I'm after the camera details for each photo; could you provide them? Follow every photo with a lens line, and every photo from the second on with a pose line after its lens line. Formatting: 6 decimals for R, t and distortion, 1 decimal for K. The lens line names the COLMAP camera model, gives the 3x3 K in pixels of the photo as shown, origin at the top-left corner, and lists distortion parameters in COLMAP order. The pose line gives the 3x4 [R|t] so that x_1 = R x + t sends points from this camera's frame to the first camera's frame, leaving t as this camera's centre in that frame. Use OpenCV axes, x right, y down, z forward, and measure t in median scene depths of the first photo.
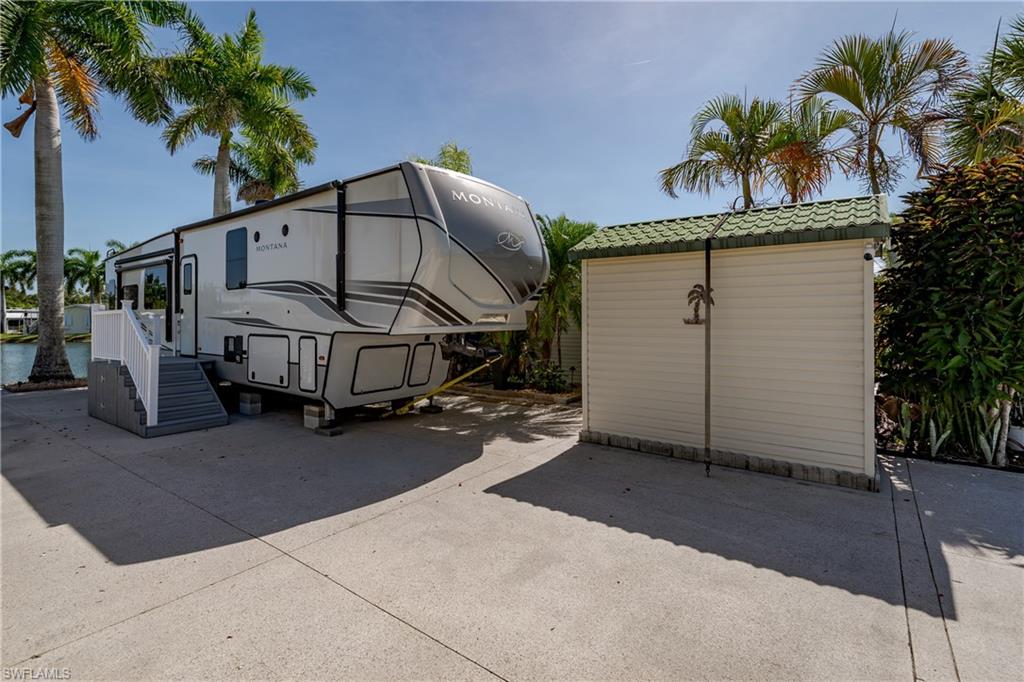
lens RADIAL K [[464.5, 0, 491.7], [0, 464.5, 308.5], [0, 0, 1]] dist [0.001652, -0.000719]
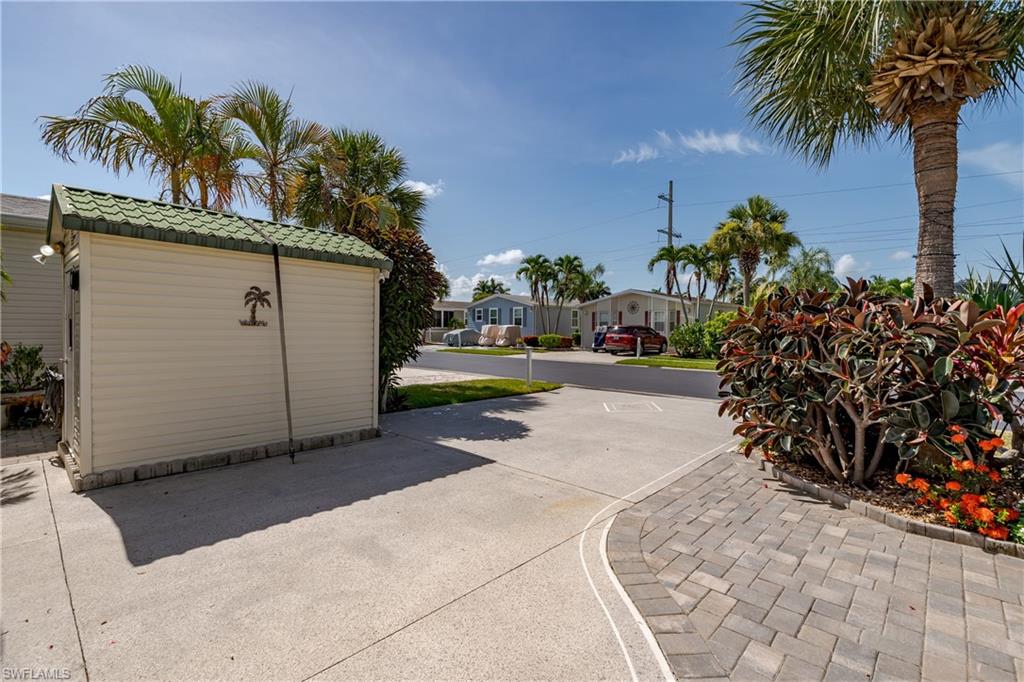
lens RADIAL K [[464.5, 0, 529.2], [0, 464.5, 331.3], [0, 0, 1]] dist [0.001652, -0.000719]
pose [[0.090306, 0.000145, 0.995914, -0.507977], [-0.029661, 0.999557, 0.002544, 0.025688], [-0.995472, -0.029770, 0.090270, 0.310055]]
